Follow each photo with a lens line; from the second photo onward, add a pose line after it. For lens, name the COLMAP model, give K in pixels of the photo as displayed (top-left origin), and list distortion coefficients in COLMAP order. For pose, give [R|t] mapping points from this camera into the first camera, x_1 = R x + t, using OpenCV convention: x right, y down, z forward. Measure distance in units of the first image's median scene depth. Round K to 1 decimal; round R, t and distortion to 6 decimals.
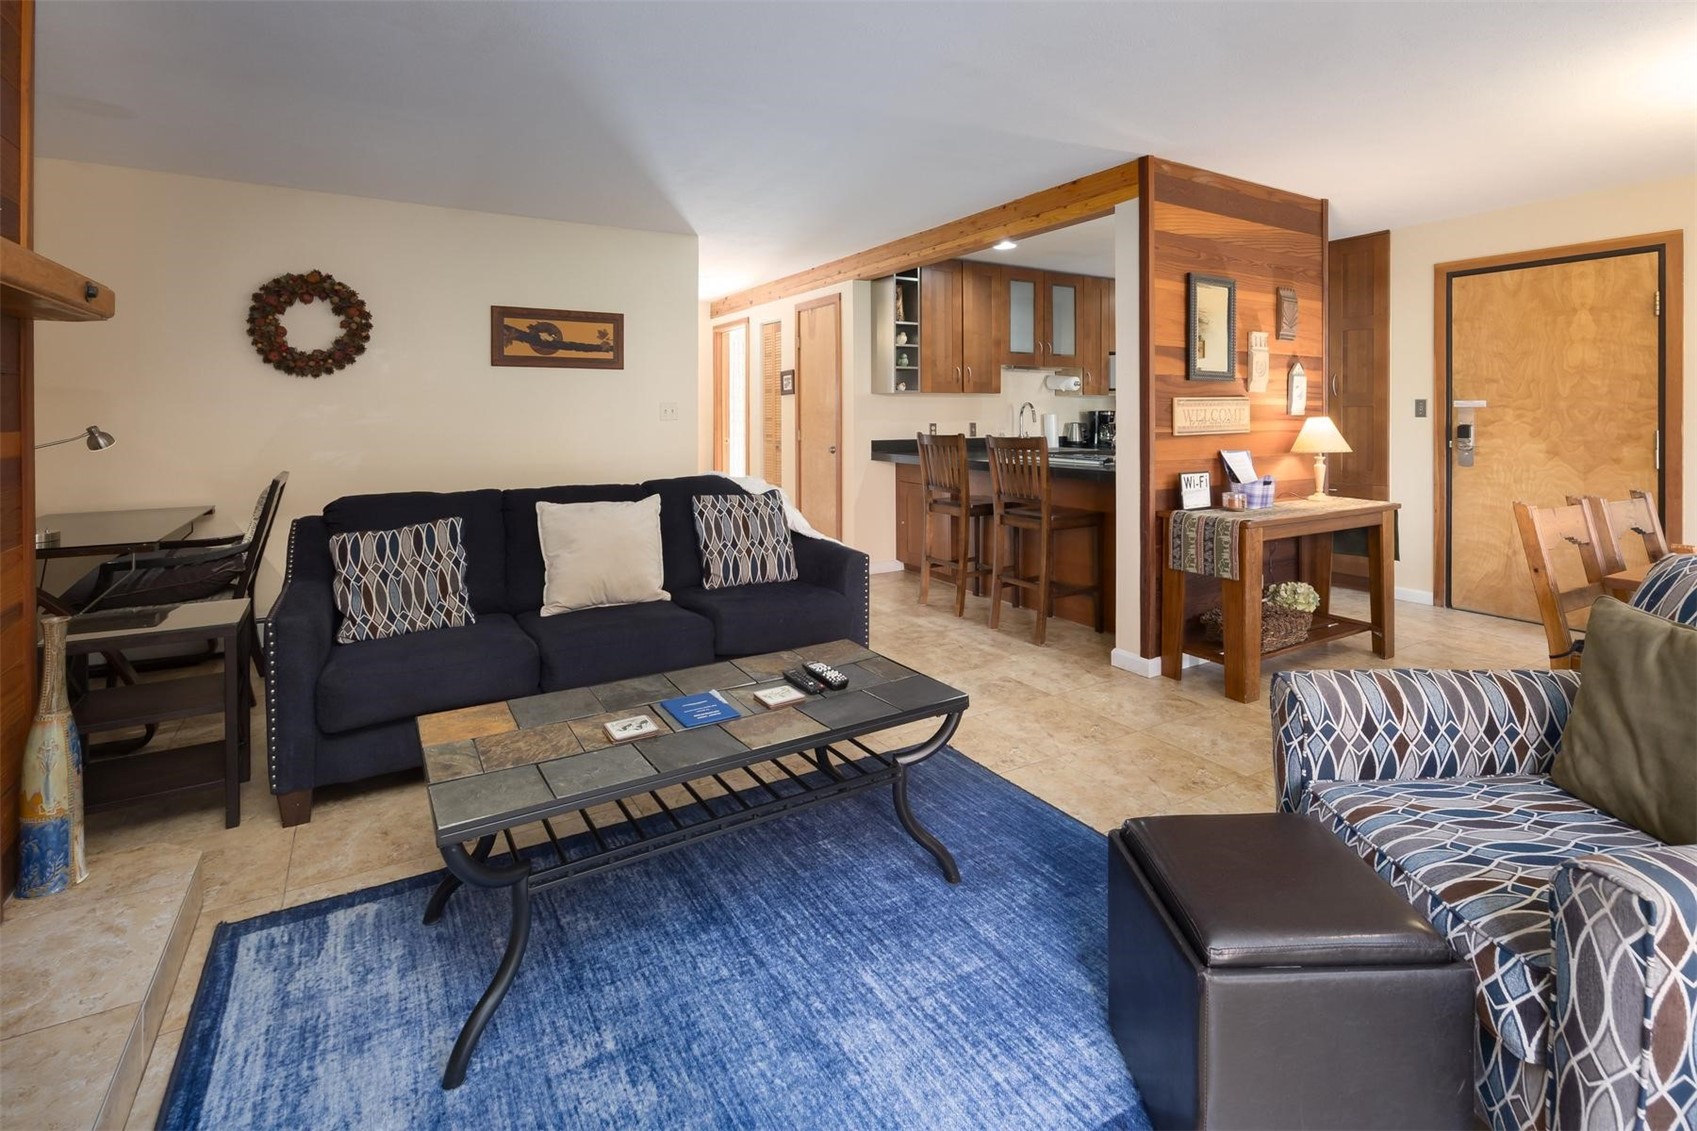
lens RADIAL K [[787.0, 0, 857.5], [0, 787.0, 386.1], [0, 0, 1]] dist [-0.004157, -0.000049]
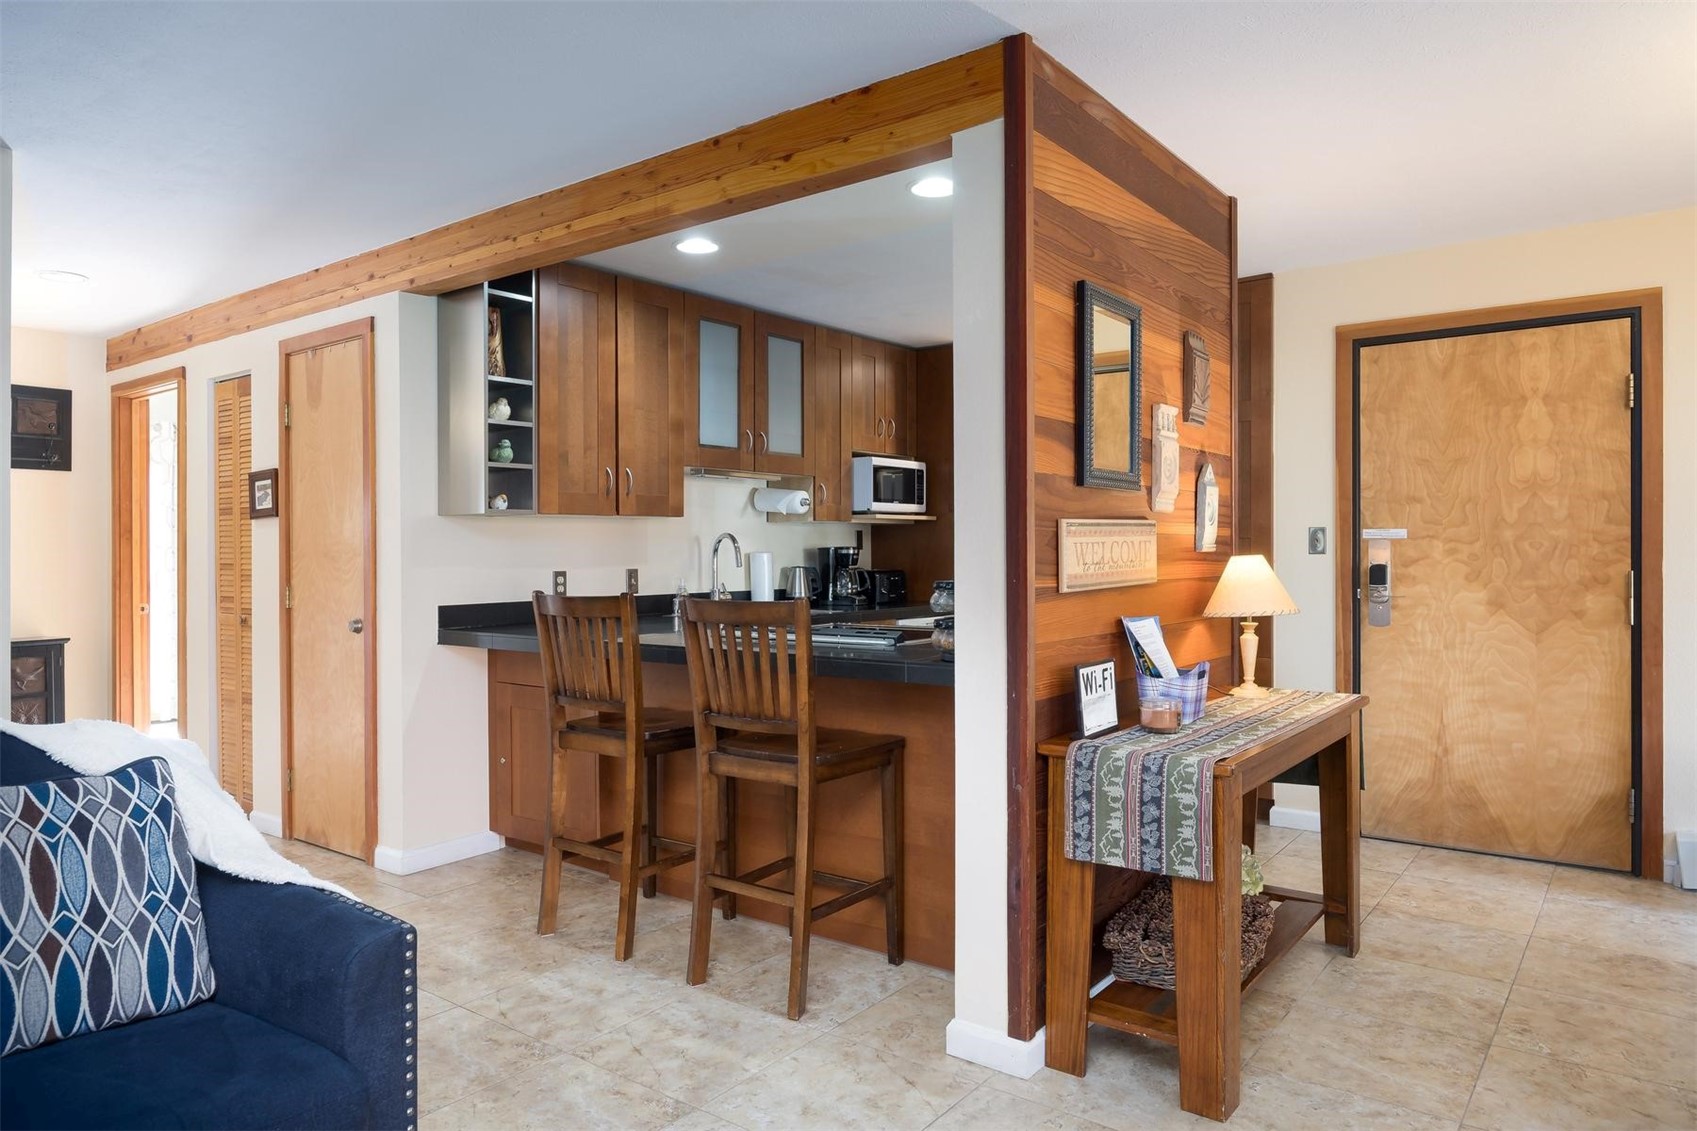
lens RADIAL K [[1081.5, 0, 863.7], [0, 1081.5, 542.7], [0, 0, 1]] dist [-0.007169, -0.000776]
pose [[0.927124, -0.002636, 0.374746, 0.015635], [-0.006976, 0.999681, 0.024290, 0.012120], [-0.374691, -0.025134, 0.926809, 0.346308]]
